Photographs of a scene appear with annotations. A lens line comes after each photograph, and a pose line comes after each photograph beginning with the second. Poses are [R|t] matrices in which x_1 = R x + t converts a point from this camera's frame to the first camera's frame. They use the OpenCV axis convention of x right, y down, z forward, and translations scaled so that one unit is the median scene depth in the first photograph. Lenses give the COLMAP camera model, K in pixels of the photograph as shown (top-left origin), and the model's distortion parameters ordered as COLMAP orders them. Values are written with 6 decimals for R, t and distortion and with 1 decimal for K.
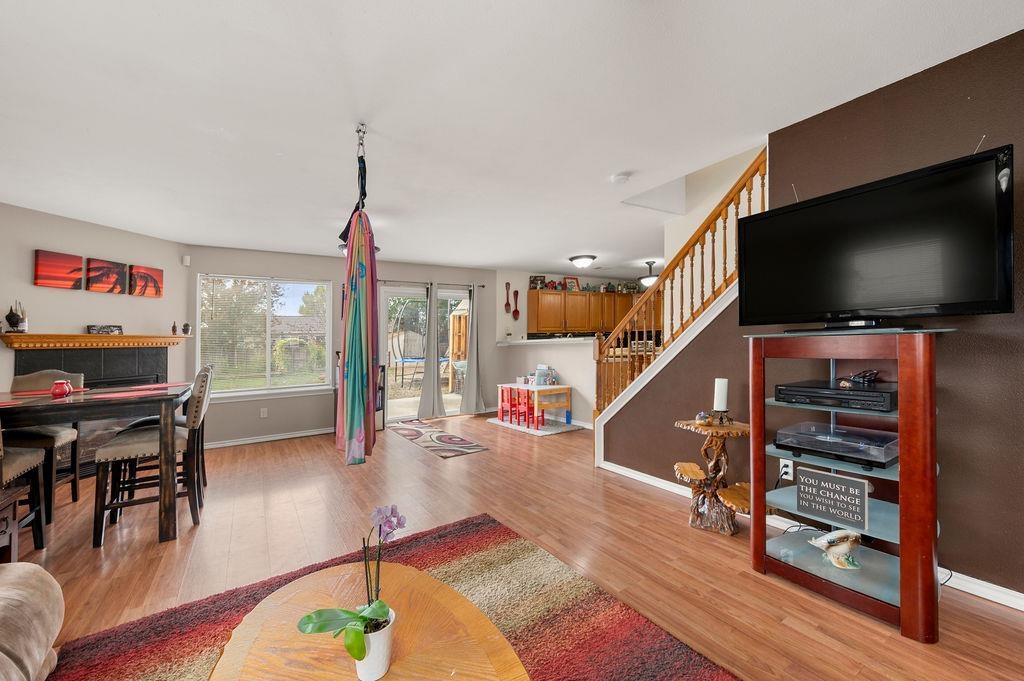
lens RADIAL K [[404.7, 0, 512.0], [0, 404.7, 340.5], [0, 0, 1]] dist [-0.000730, -0.000015]
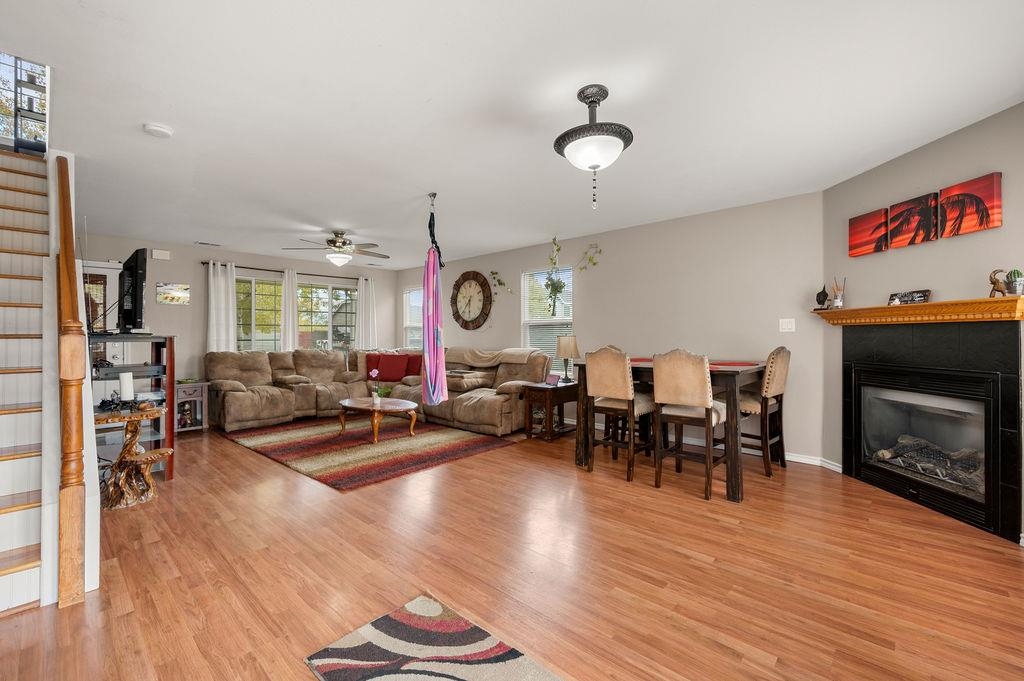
lens RADIAL K [[434.9, 0, 509.9], [0, 434.9, 336.4], [0, 0, 1]] dist [0.001113, 0.000147]
pose [[-0.963964, 0.031405, -0.264174, -0.120246], [0.030724, 0.999505, 0.006712, 0.009796], [0.264254, -0.001647, -0.964452, 1.340655]]
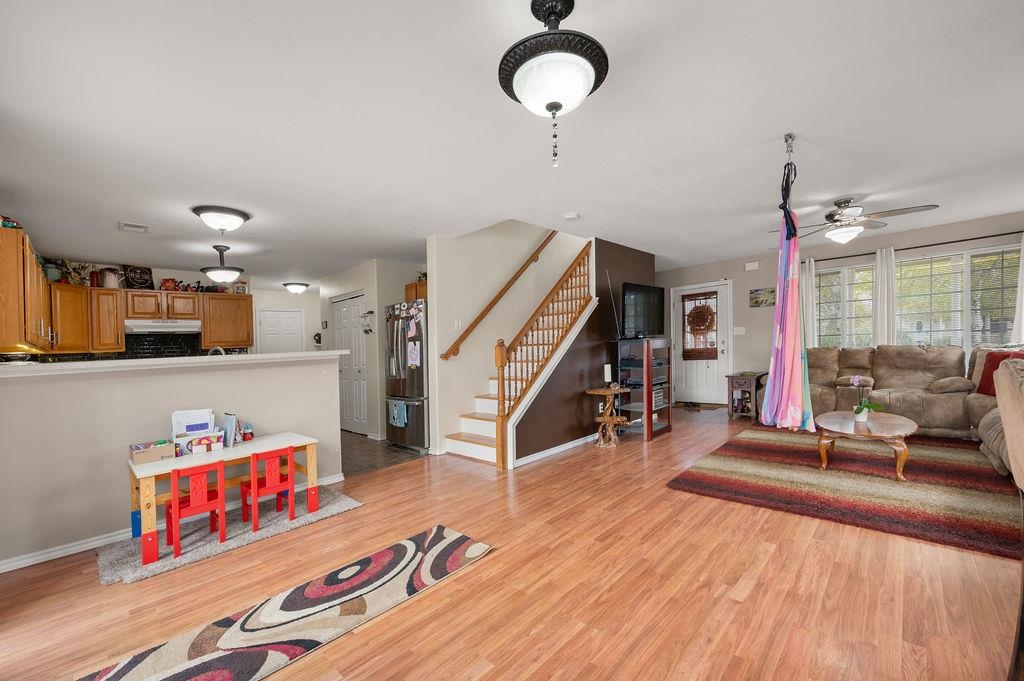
lens RADIAL K [[429.8, 0, 537.6], [0, 429.8, 345.4], [0, 0, 1]] dist [-0.000283, -0.000027]
pose [[-0.257063, 0.036578, 0.965702, -0.701555], [0.050866, 0.998410, -0.024277, 0.021871], [-0.965055, 0.042881, -0.258515, 0.978874]]
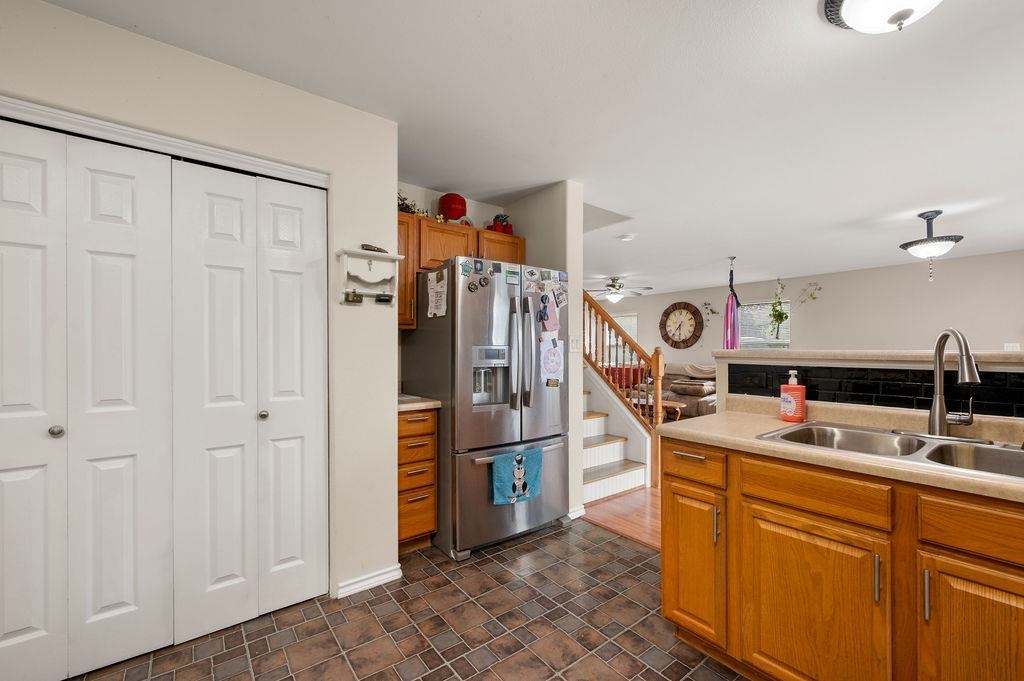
lens RADIAL K [[421.8, 0, 514.3], [0, 421.8, 346.5], [0, 0, 1]] dist [0.000037, 0.000003]
pose [[-0.994032, 0.023330, -0.106563, 0.532730], [0.024631, 0.999637, -0.010912, -0.014290], [0.106270, -0.013472, -0.994246, 1.606644]]
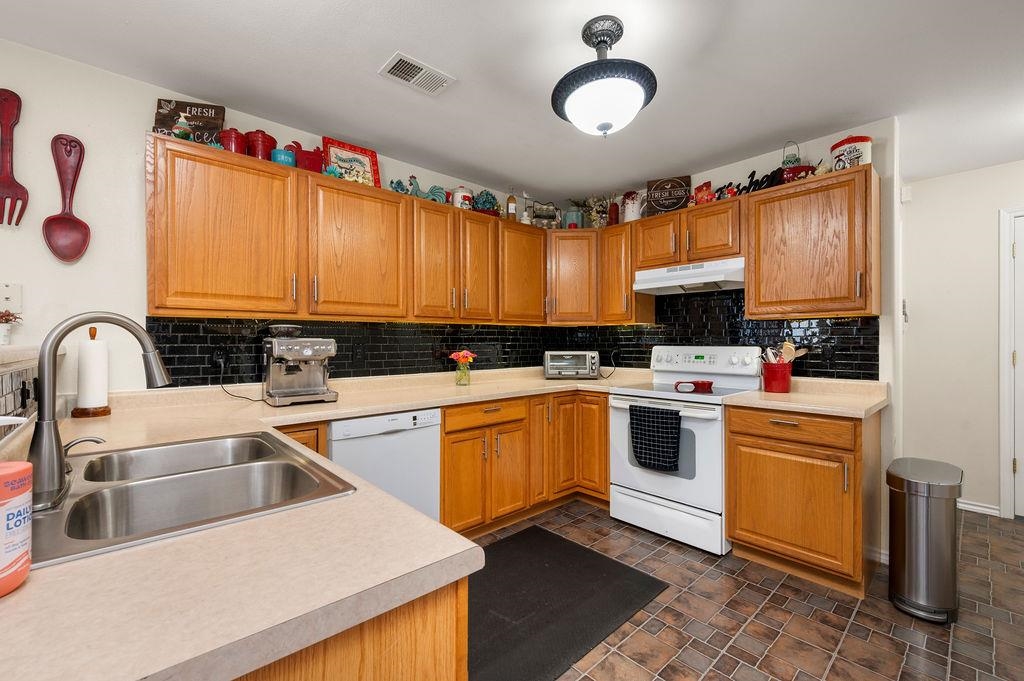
lens RADIAL K [[427.4, 0, 512.0], [0, 427.4, 340.5], [0, 0, 1]] dist [-0.002024, -0.000330]
pose [[0.982770, 0.022501, 0.183457, 0.352634], [-0.022557, 0.999744, -0.001779, -0.013437], [-0.183450, -0.002390, 0.983026, 1.101346]]
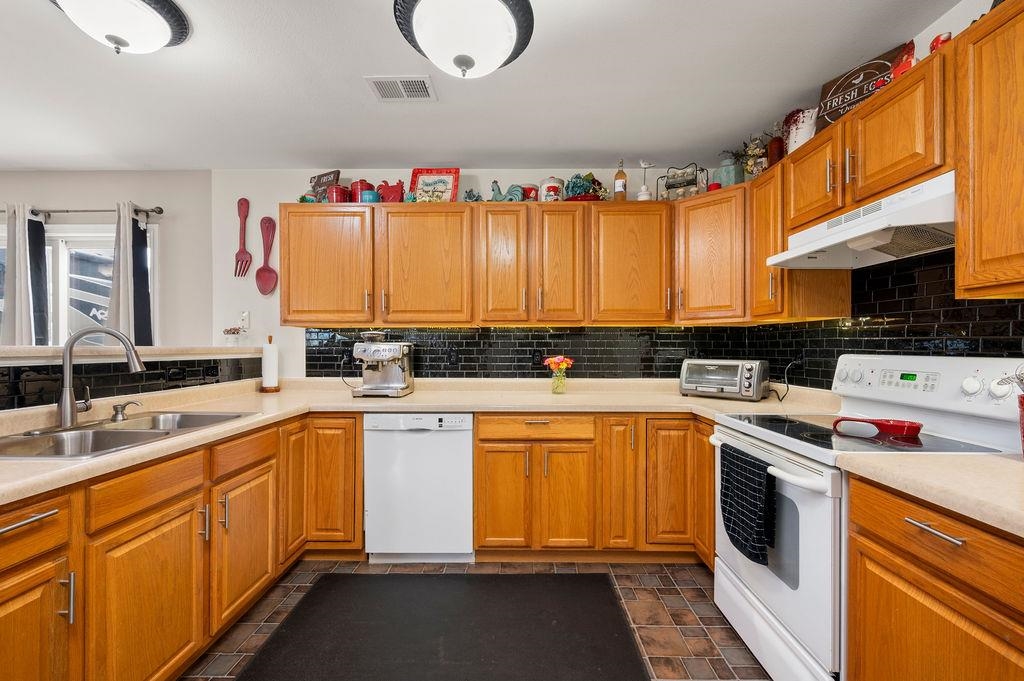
lens RADIAL K [[421.8, 0, 514.3], [0, 421.8, 346.5], [0, 0, 1]] dist [0.000037, 0.000003]
pose [[0.847311, 0.025702, -0.530475, 0.664672], [-0.019724, 0.999662, 0.016929, -0.019556], [0.530730, -0.003881, 0.847532, 1.226793]]
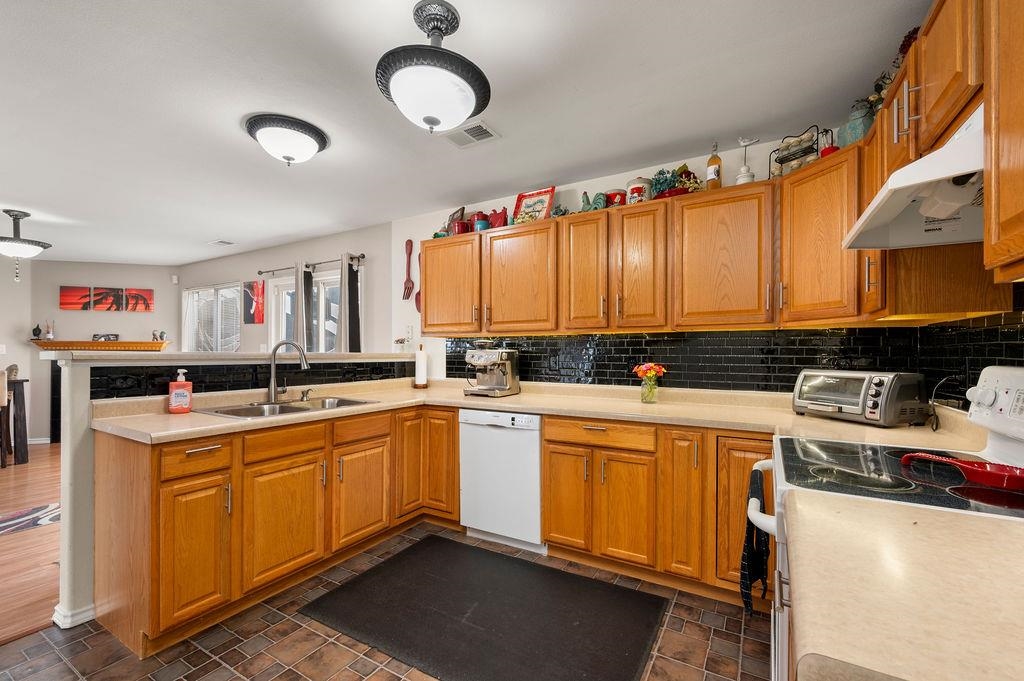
lens RADIAL K [[424.9, 0, 524.2], [0, 424.9, 352.0], [0, 0, 1]] dist [0.002574, 0.000129]
pose [[0.482509, 0.024488, -0.875548, 0.822272], [-0.011240, 0.999700, 0.021766, -0.023208], [0.875819, -0.000661, 0.482640, 1.342503]]
